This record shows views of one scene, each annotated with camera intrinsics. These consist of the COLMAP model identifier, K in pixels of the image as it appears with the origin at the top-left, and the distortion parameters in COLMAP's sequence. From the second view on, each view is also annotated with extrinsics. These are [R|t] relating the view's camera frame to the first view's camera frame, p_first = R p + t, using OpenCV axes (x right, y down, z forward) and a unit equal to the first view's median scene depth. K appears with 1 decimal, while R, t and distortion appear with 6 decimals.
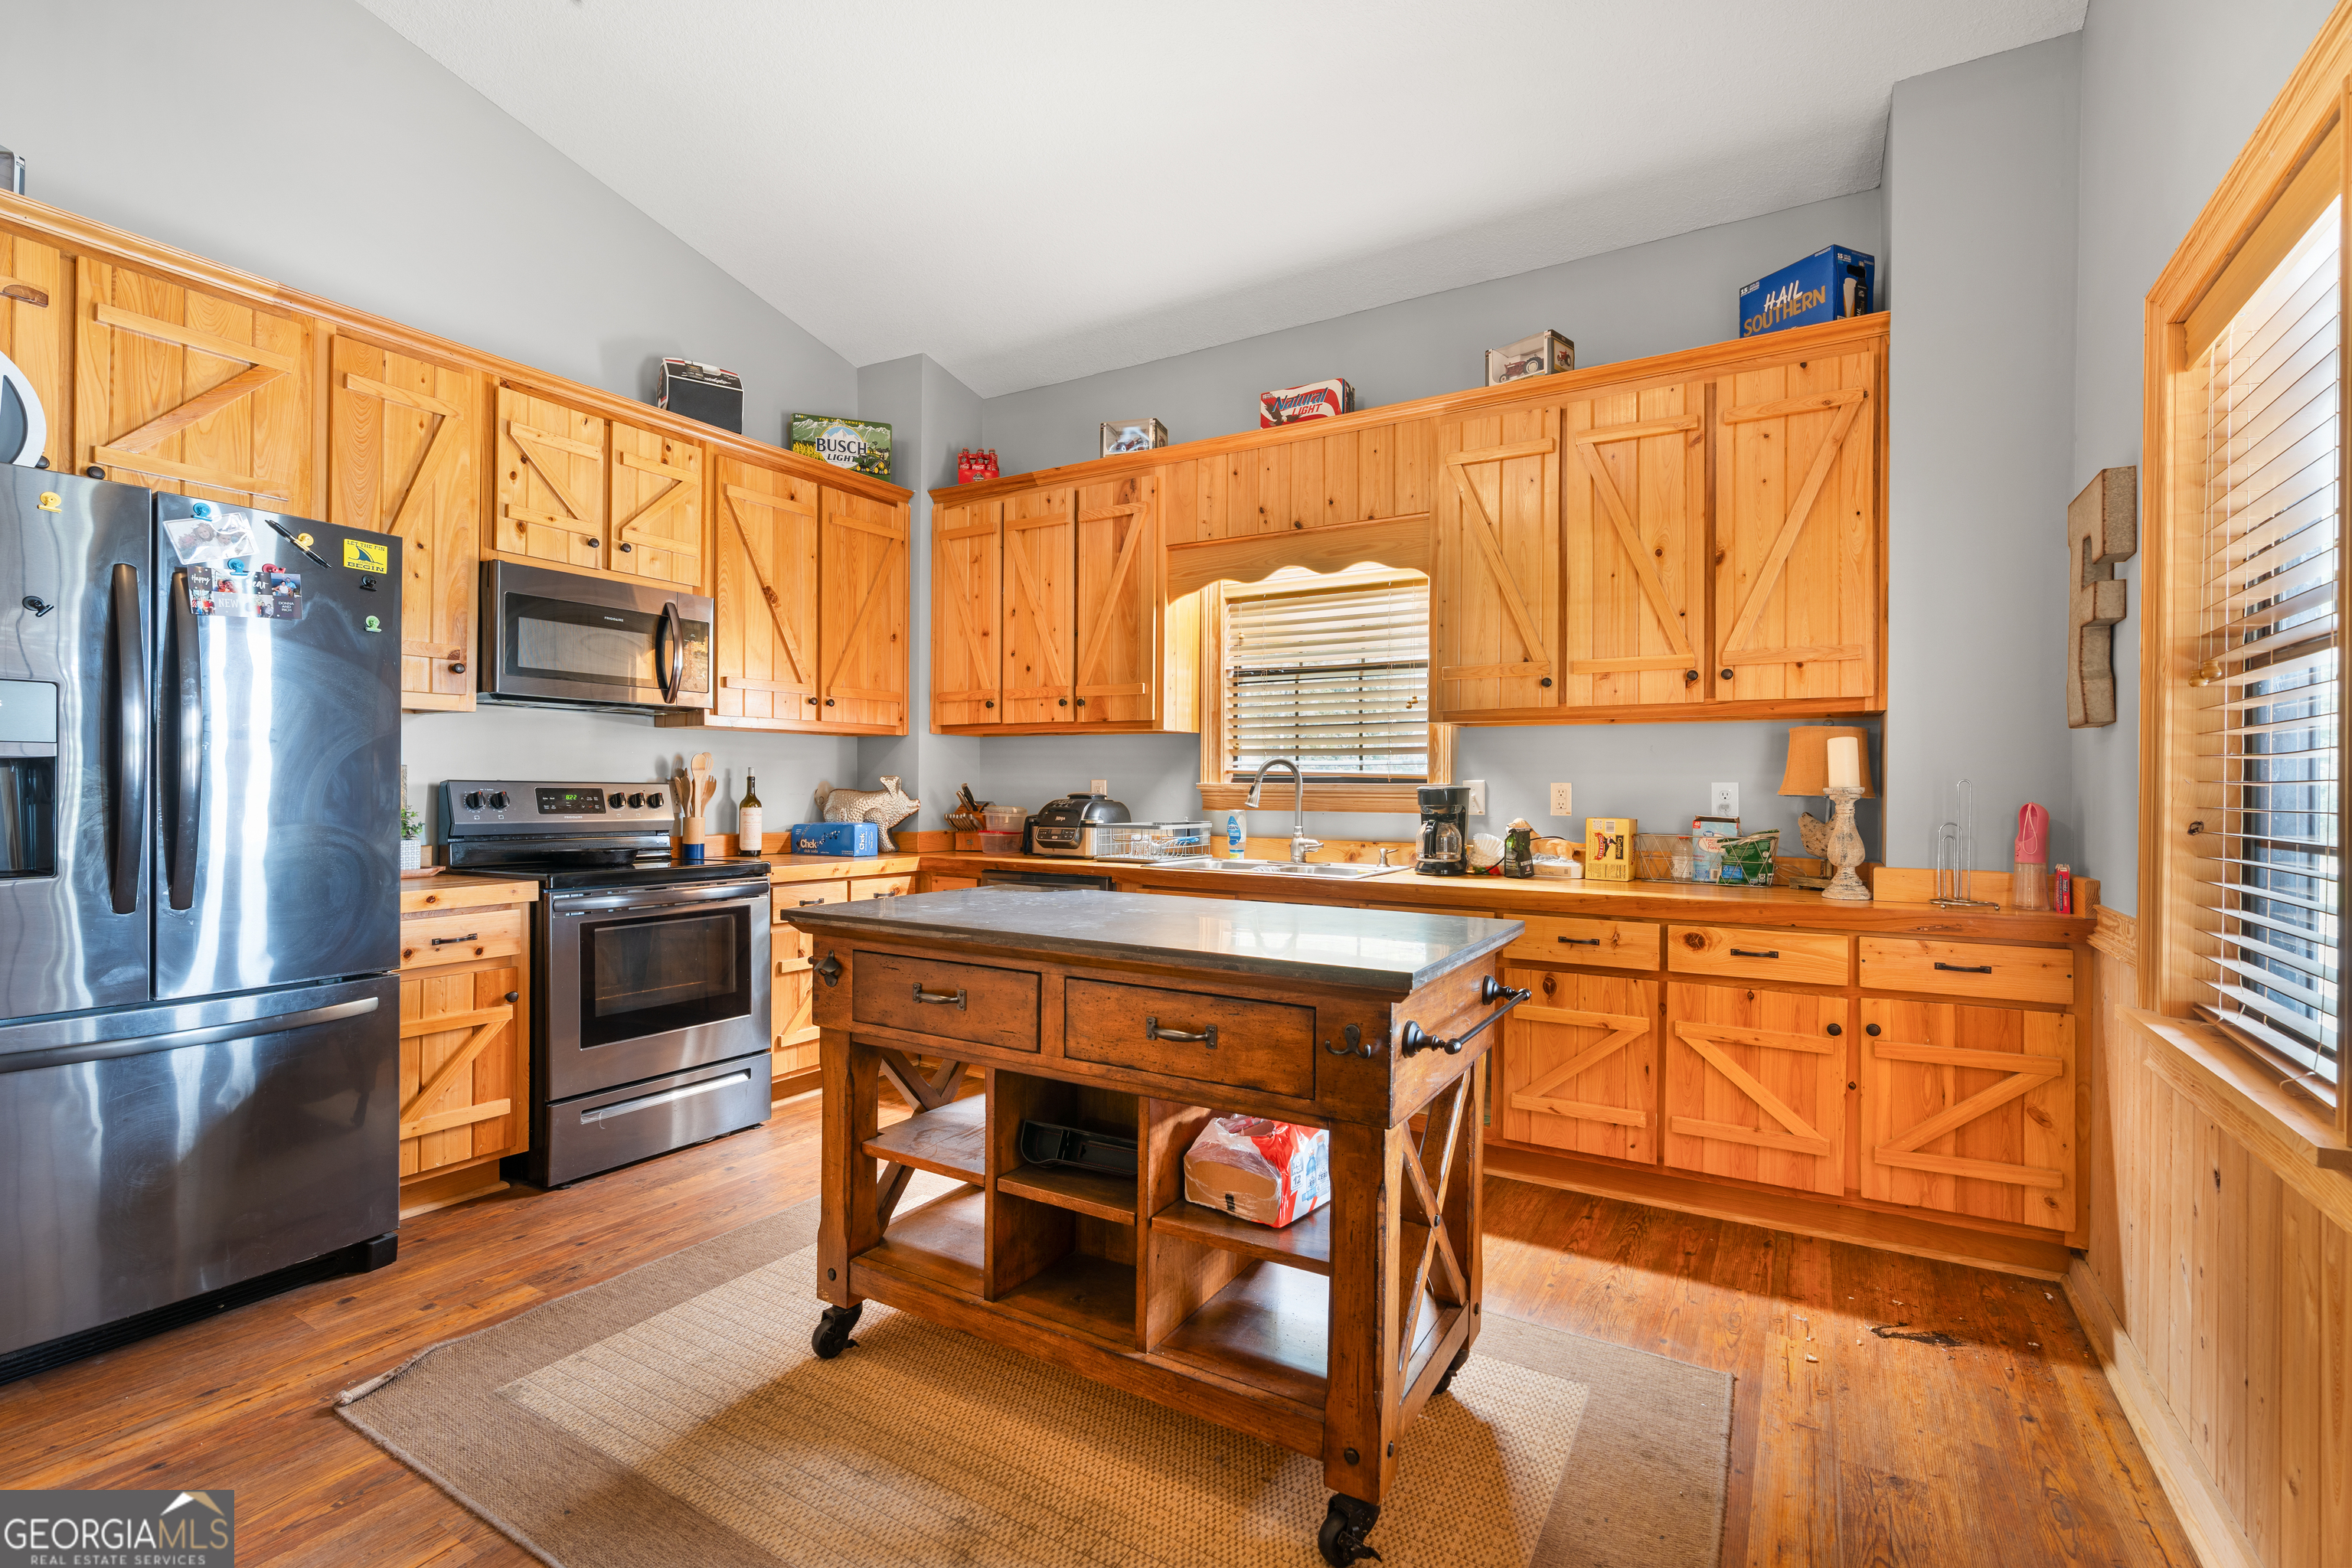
lens RADIAL K [[1065.8, 0, 1161.6], [0, 1065.8, 789.6], [0, 0, 1]] dist [-0.002909, 0.000225]
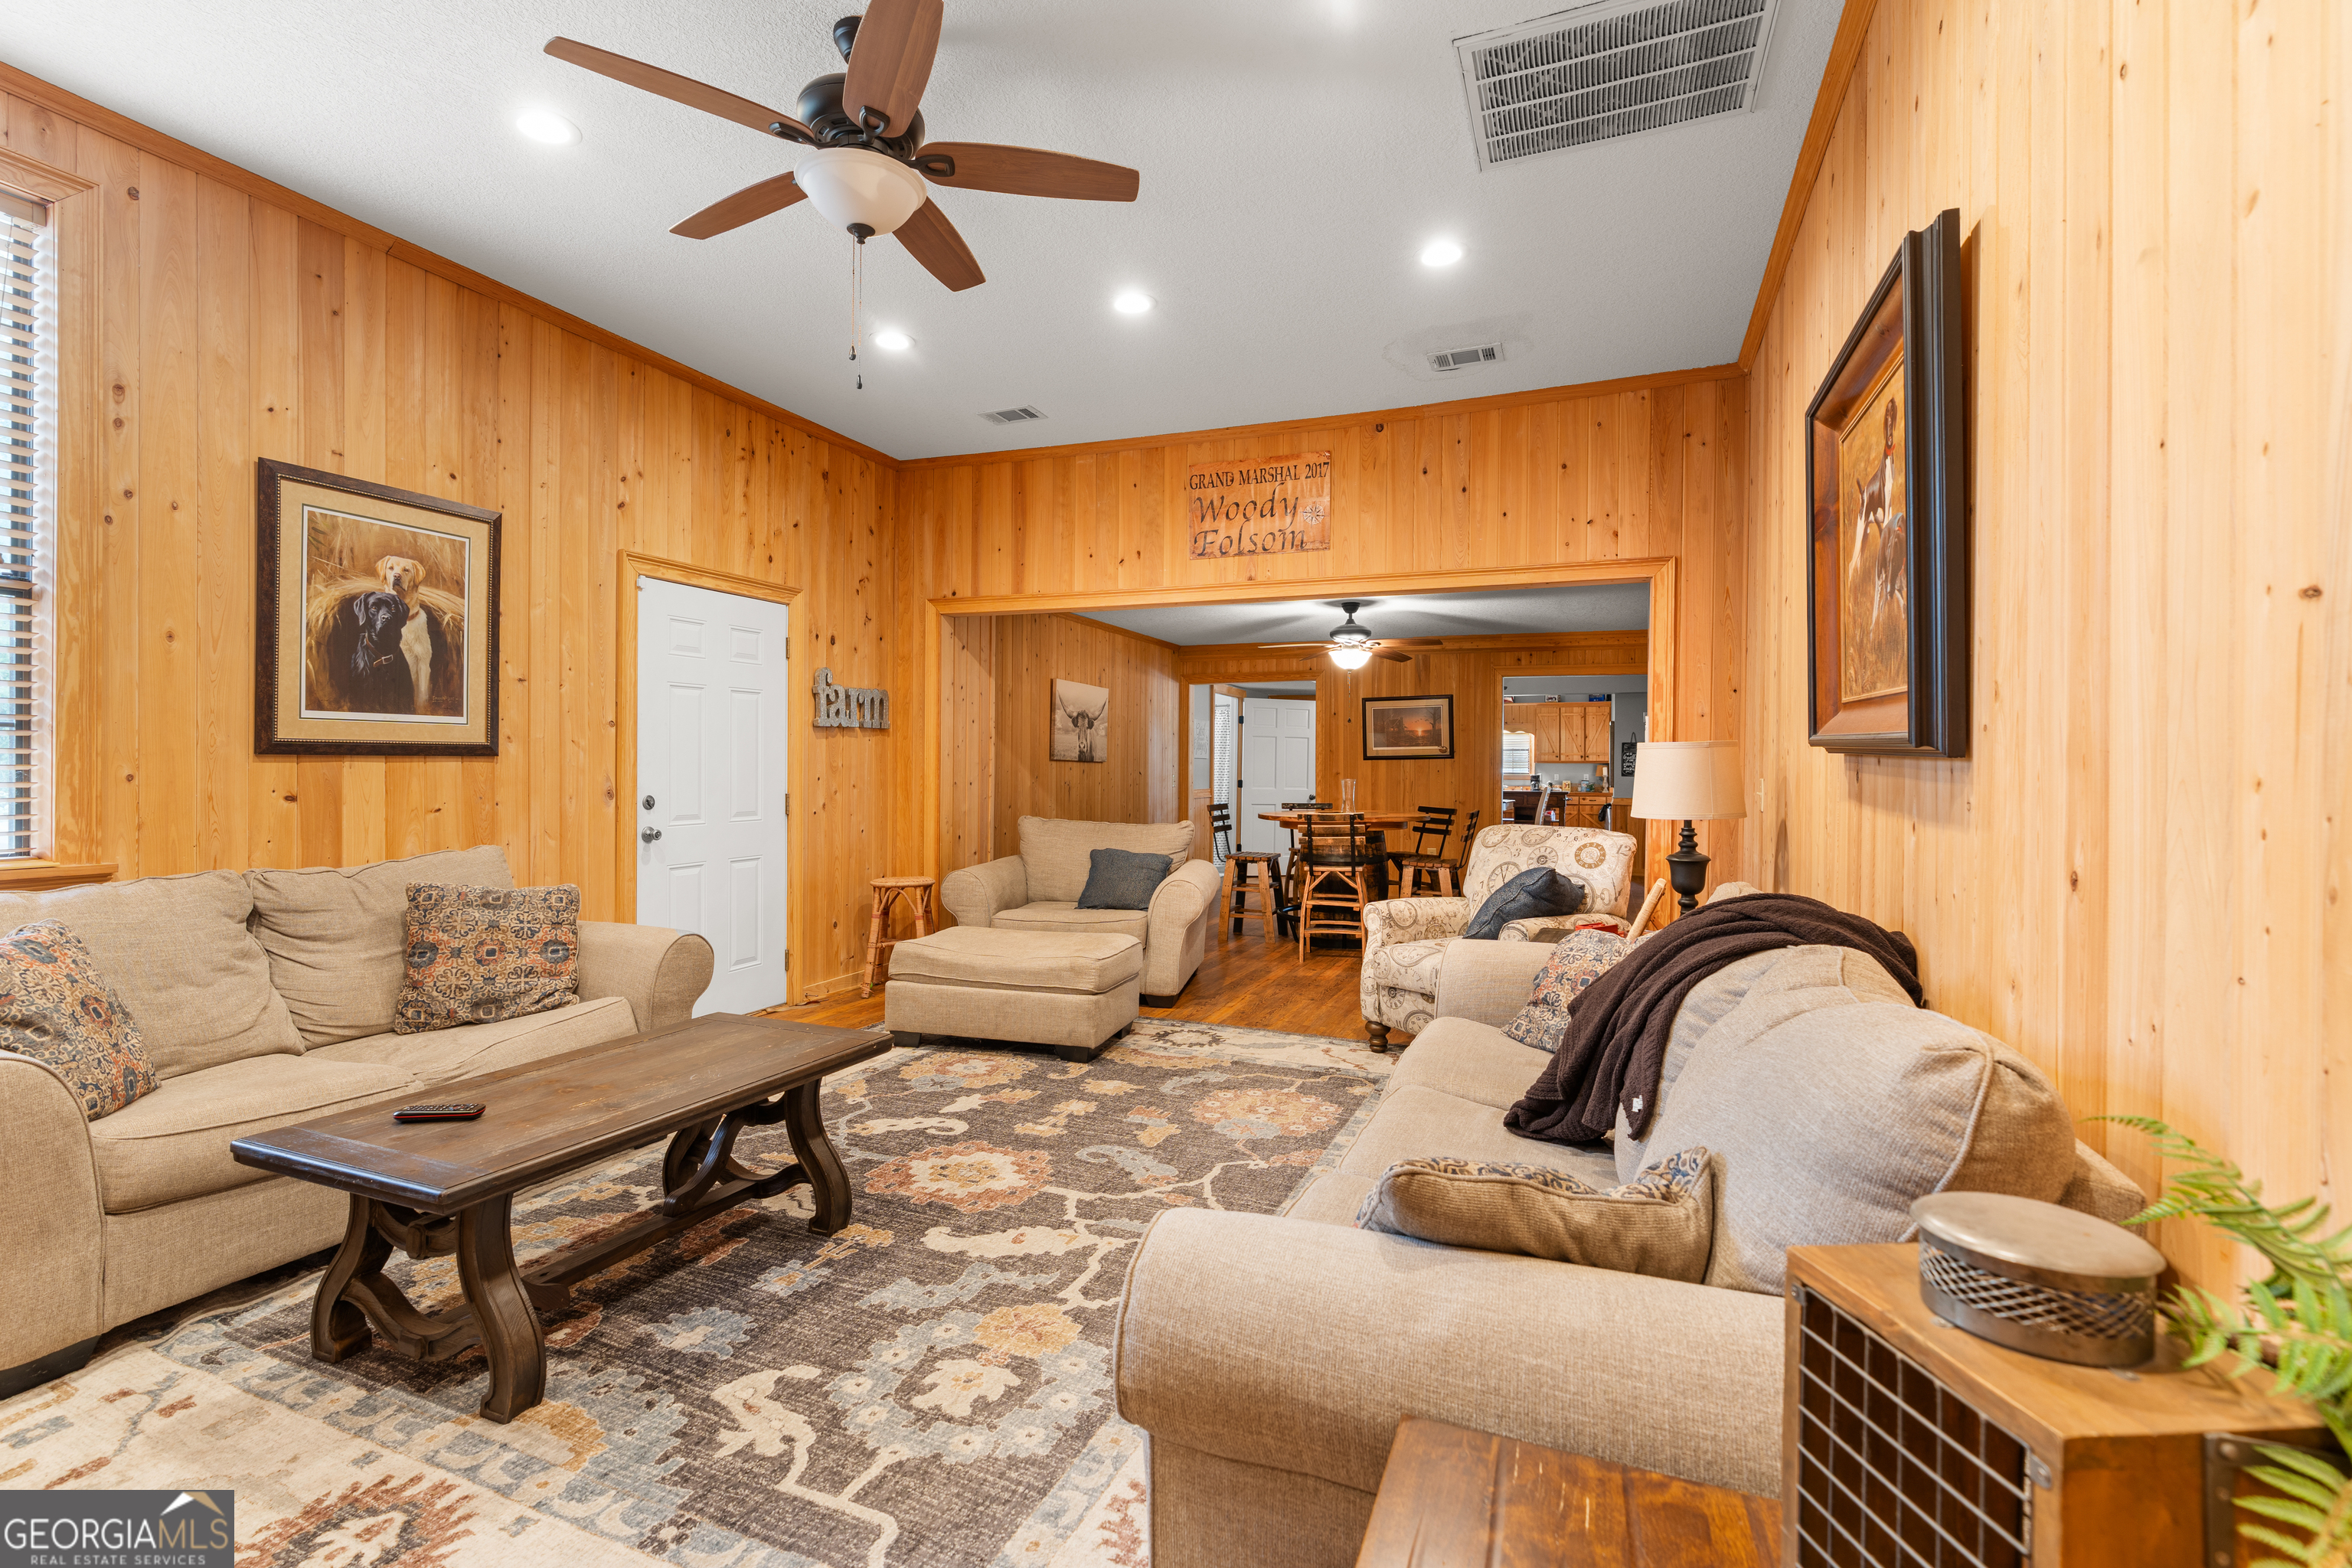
lens RADIAL K [[1065.8, 0, 1167.6], [0, 1065.8, 762.7], [0, 0, 1]] dist [-0.002909, 0.000225]
pose [[0.986819, 0.005061, 0.161752, -2.765382], [-0.003914, 0.999965, -0.007409, -0.018265], [-0.161783, 0.006678, 0.986804, -4.523843]]
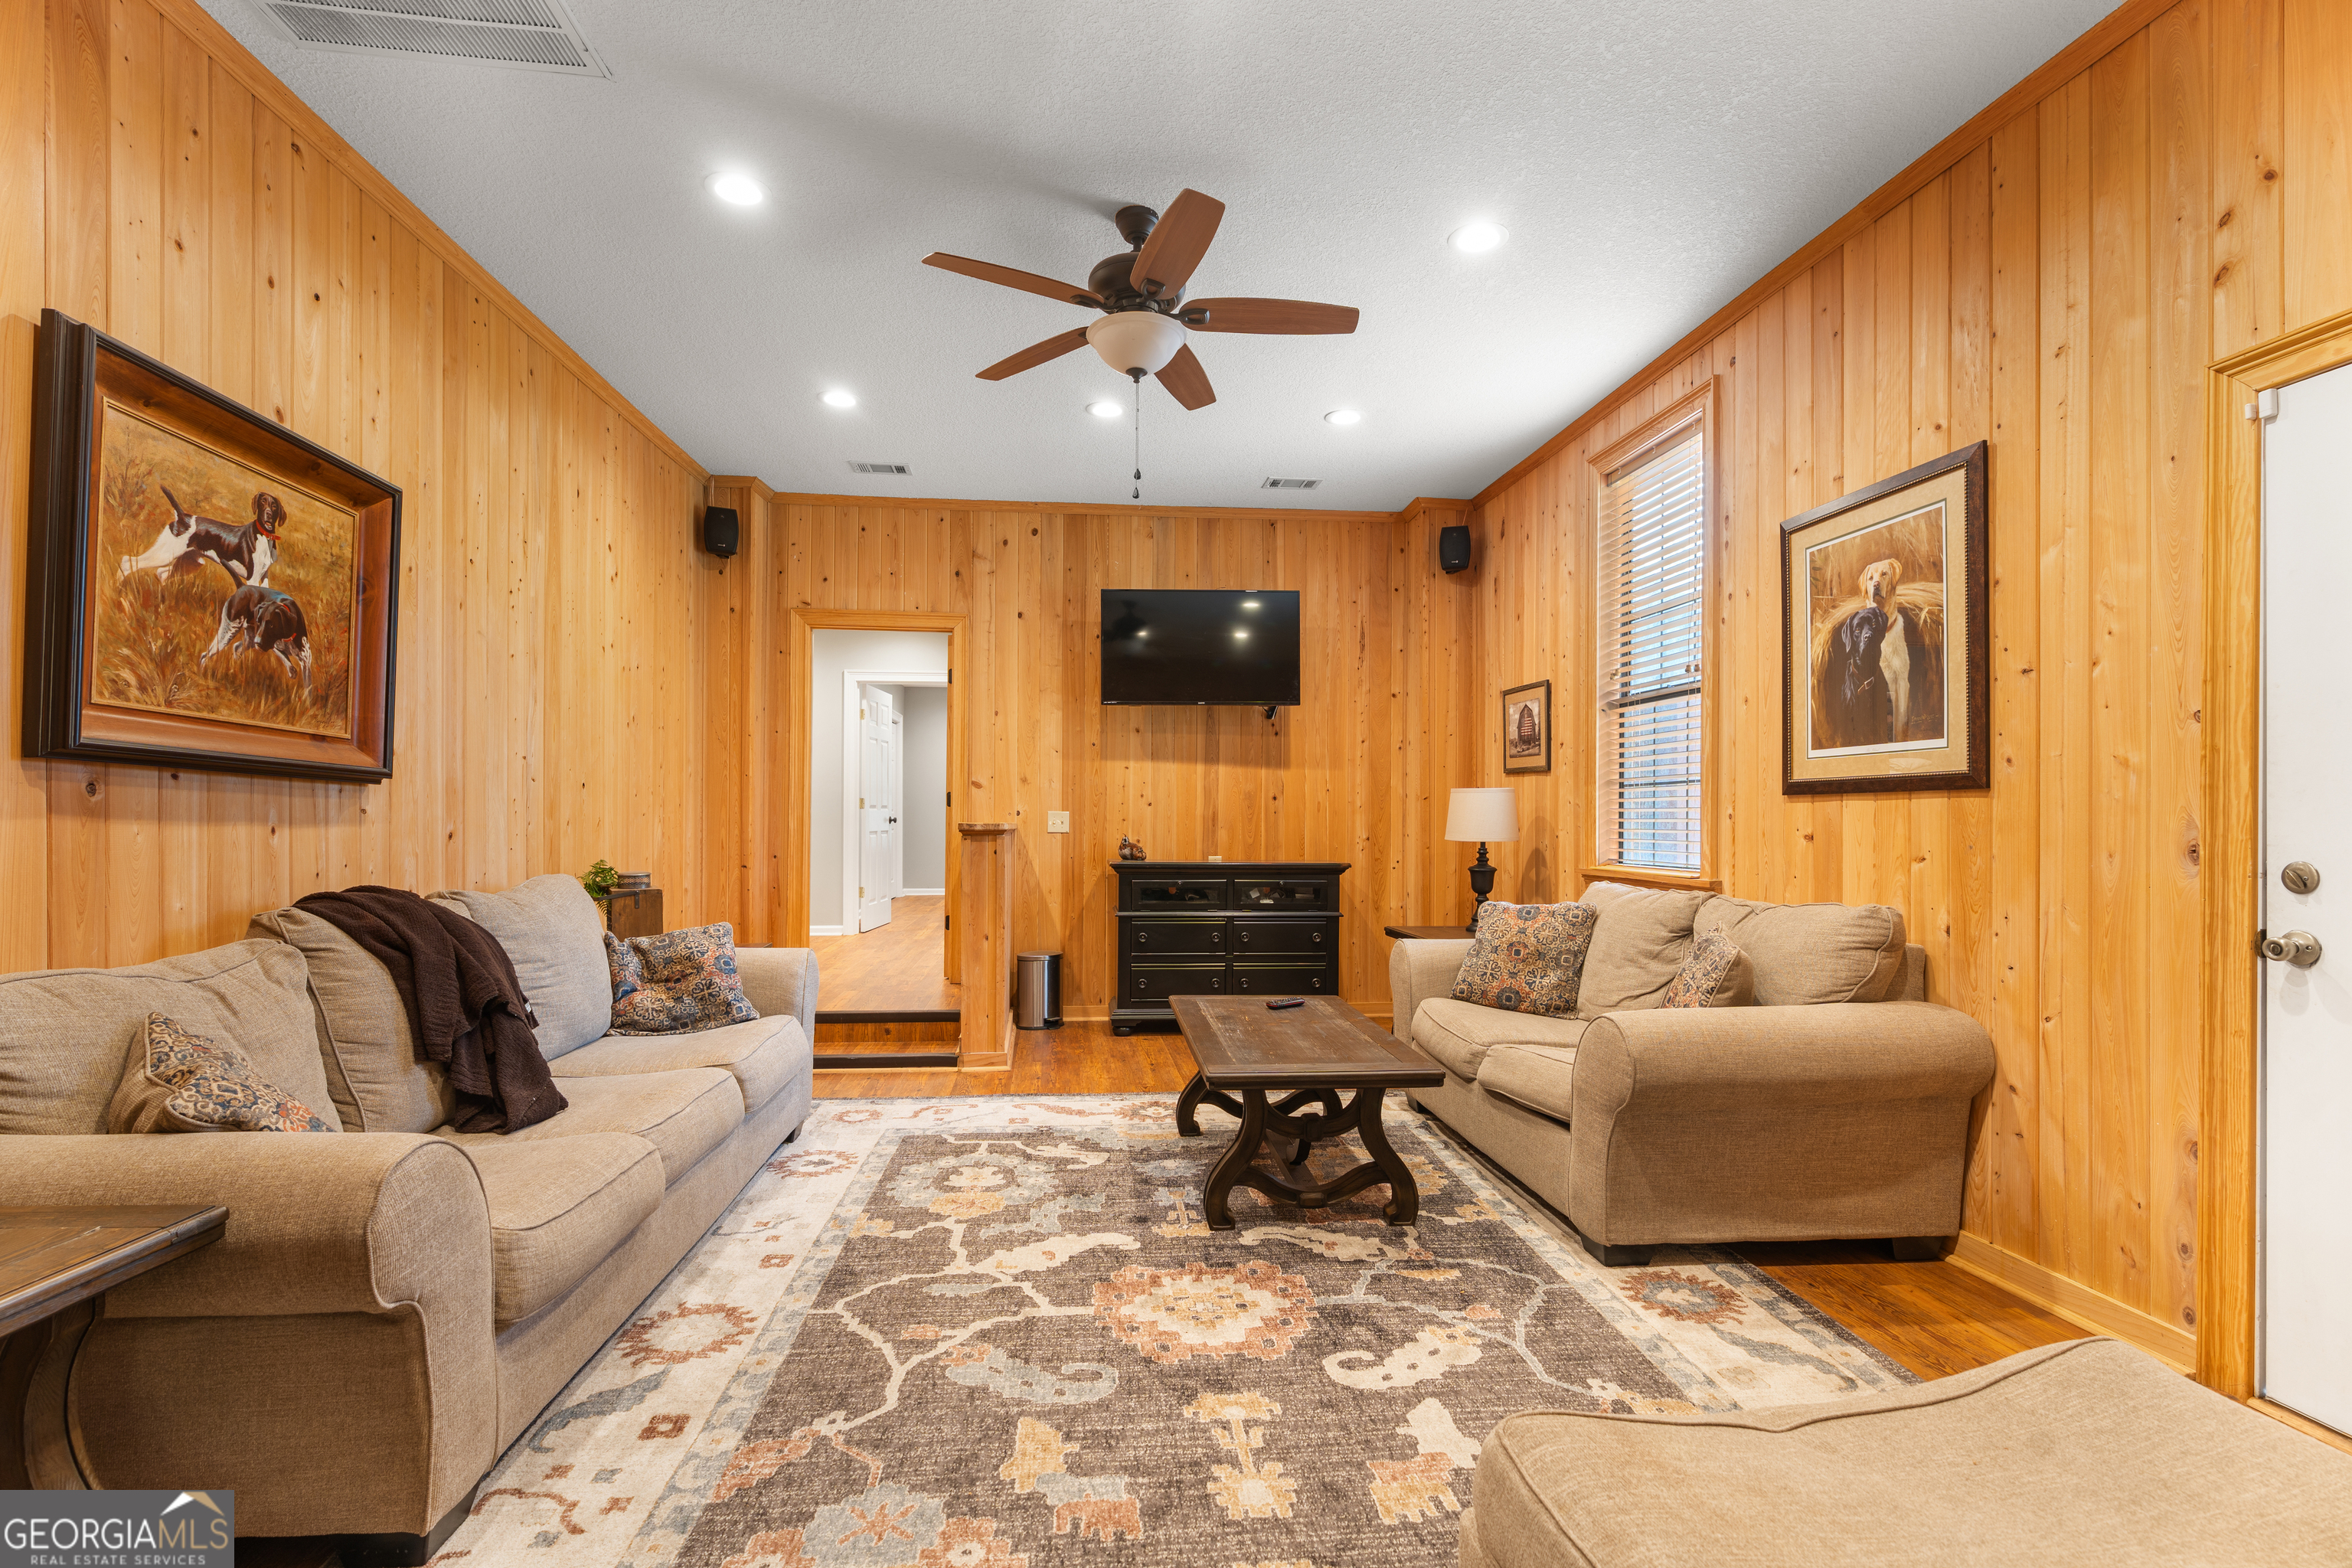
lens RADIAL K [[1065.8, 0, 1172.7], [0, 1065.8, 817.6], [0, 0, 1]] dist [-0.002909, 0.000225]
pose [[-0.790329, -0.003526, -0.612673, -2.268040], [-0.007170, 0.999968, 0.003495, -0.006180], [0.612641, 0.007155, -0.790329, -2.851102]]
